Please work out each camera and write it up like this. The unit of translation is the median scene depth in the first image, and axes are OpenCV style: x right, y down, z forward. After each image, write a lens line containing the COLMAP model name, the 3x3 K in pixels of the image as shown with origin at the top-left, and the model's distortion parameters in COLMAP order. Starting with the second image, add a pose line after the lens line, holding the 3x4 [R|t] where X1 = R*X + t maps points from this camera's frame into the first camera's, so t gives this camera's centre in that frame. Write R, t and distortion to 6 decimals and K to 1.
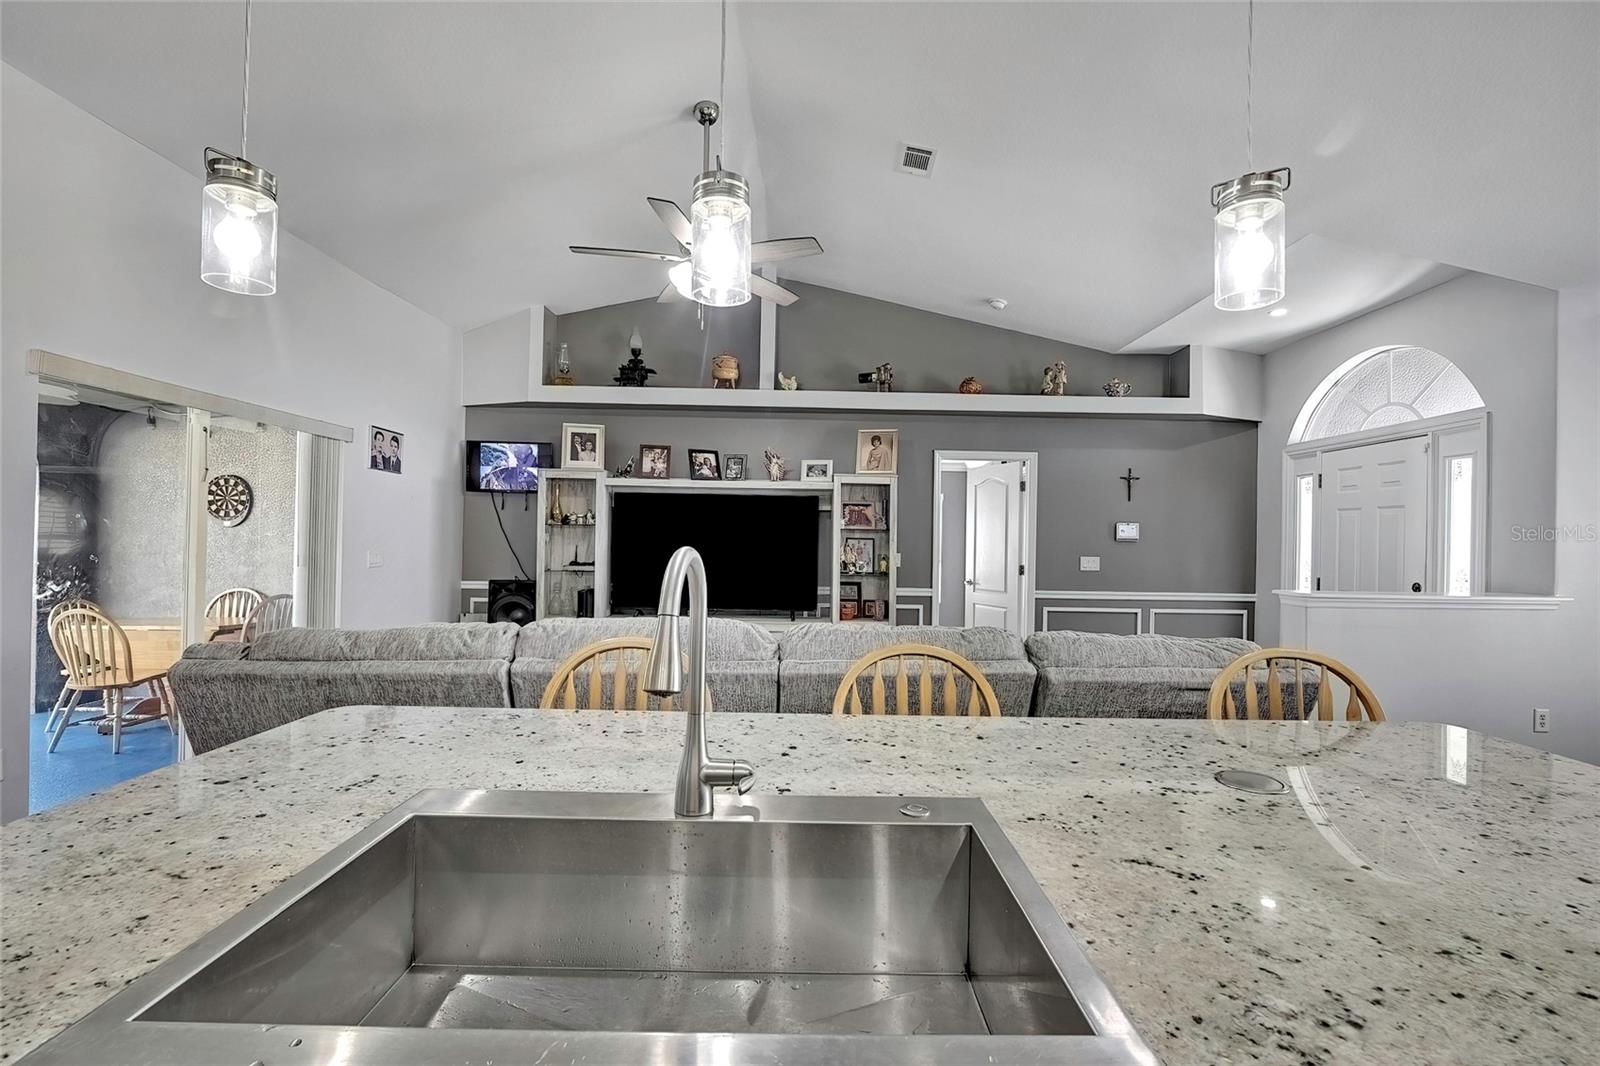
lens RADIAL K [[690.5, 0, 805.8], [0, 690.5, 528.9], [0, 0, 1]] dist [-0.012025, -0.000241]
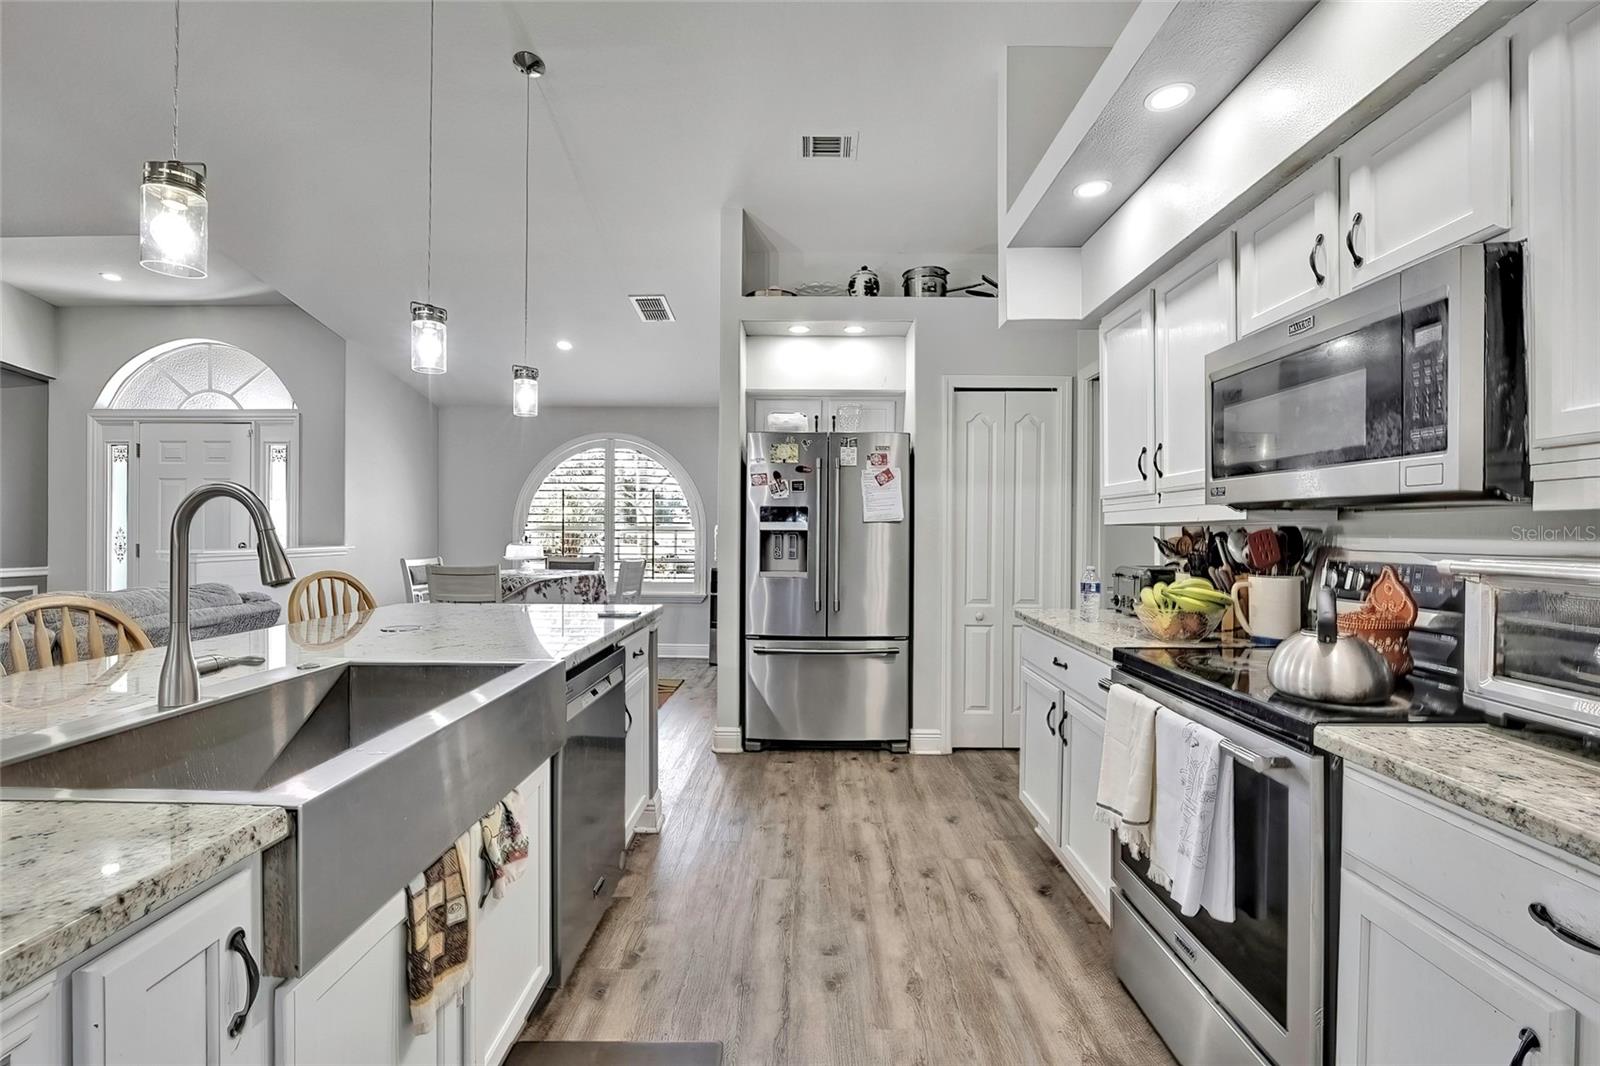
lens RADIAL K [[690.5, 0, 805.8], [0, 690.5, 528.9], [0, 0, 1]] dist [-0.012025, -0.000241]
pose [[0.013303, -0.016107, 0.999782, -0.245282], [-0.019203, 0.999682, 0.016361, 0.011246], [-0.999727, -0.019416, 0.012989, -0.020678]]
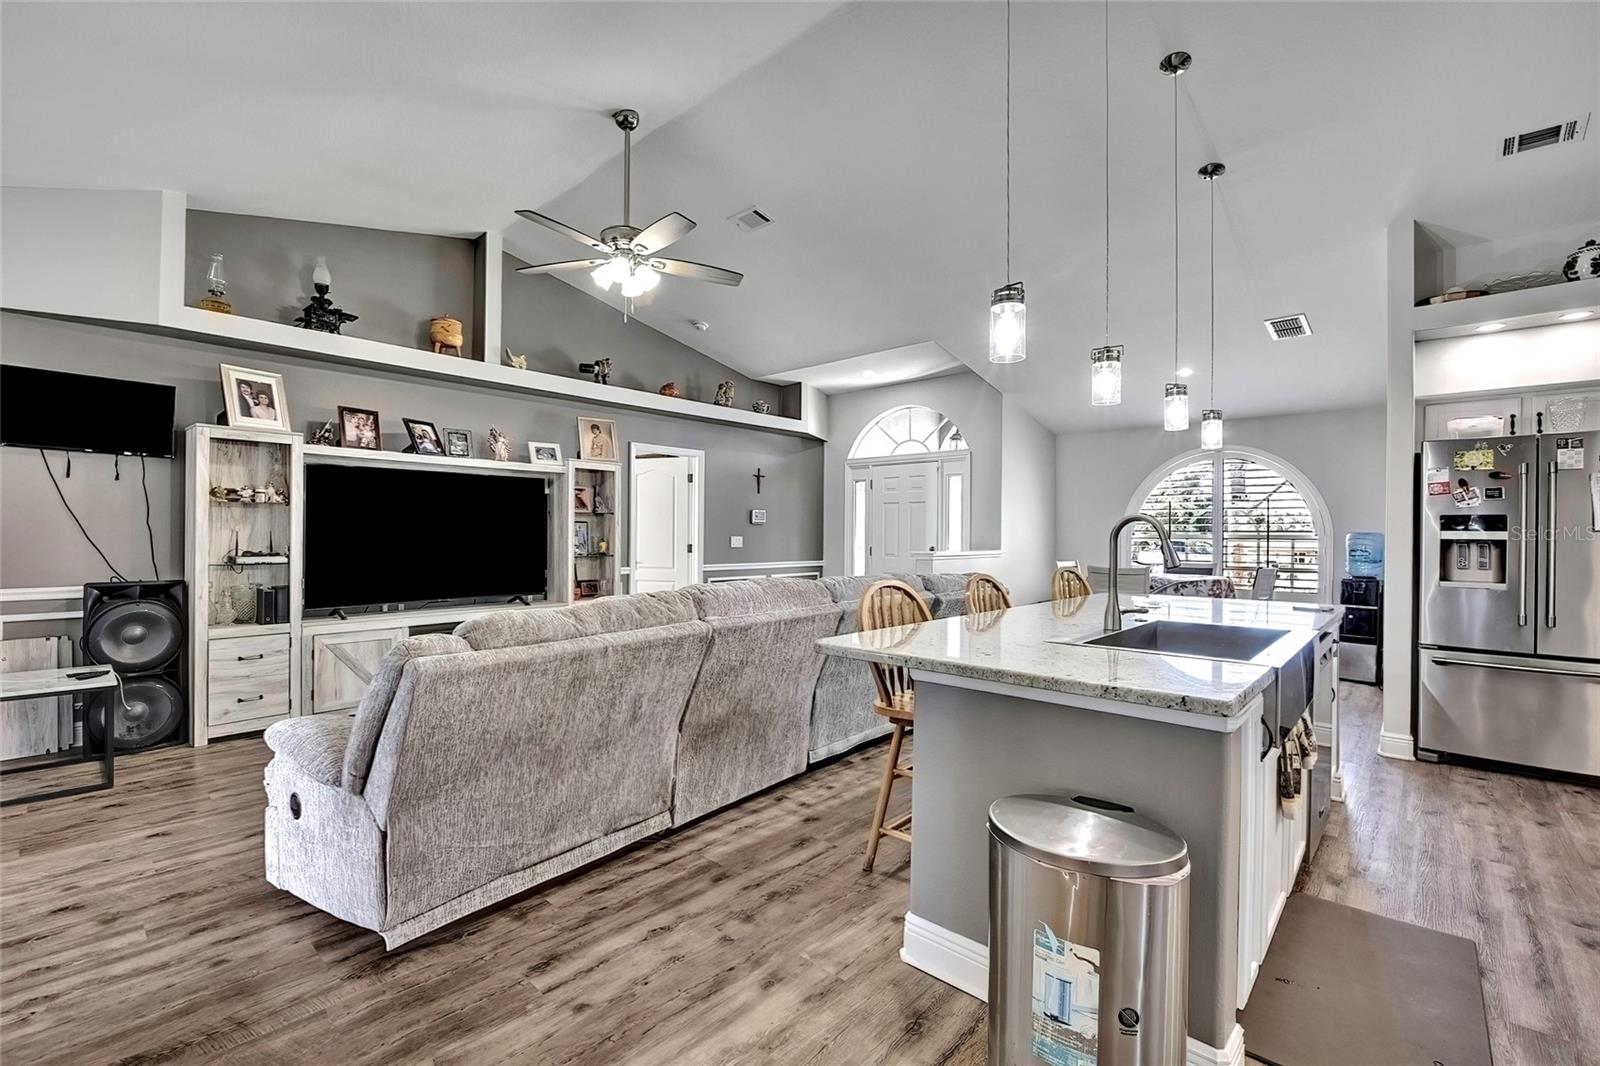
lens RADIAL K [[699.6, 0, 809.6], [0, 699.6, 532.7], [0, 0, 1]] dist [-0.005398, 0.000016]
pose [[0.669811, -0.011238, 0.742446, -0.482481], [-0.005457, 0.999784, 0.020057, 0.007739], [-0.742511, -0.017486, 0.669605, 0.034554]]
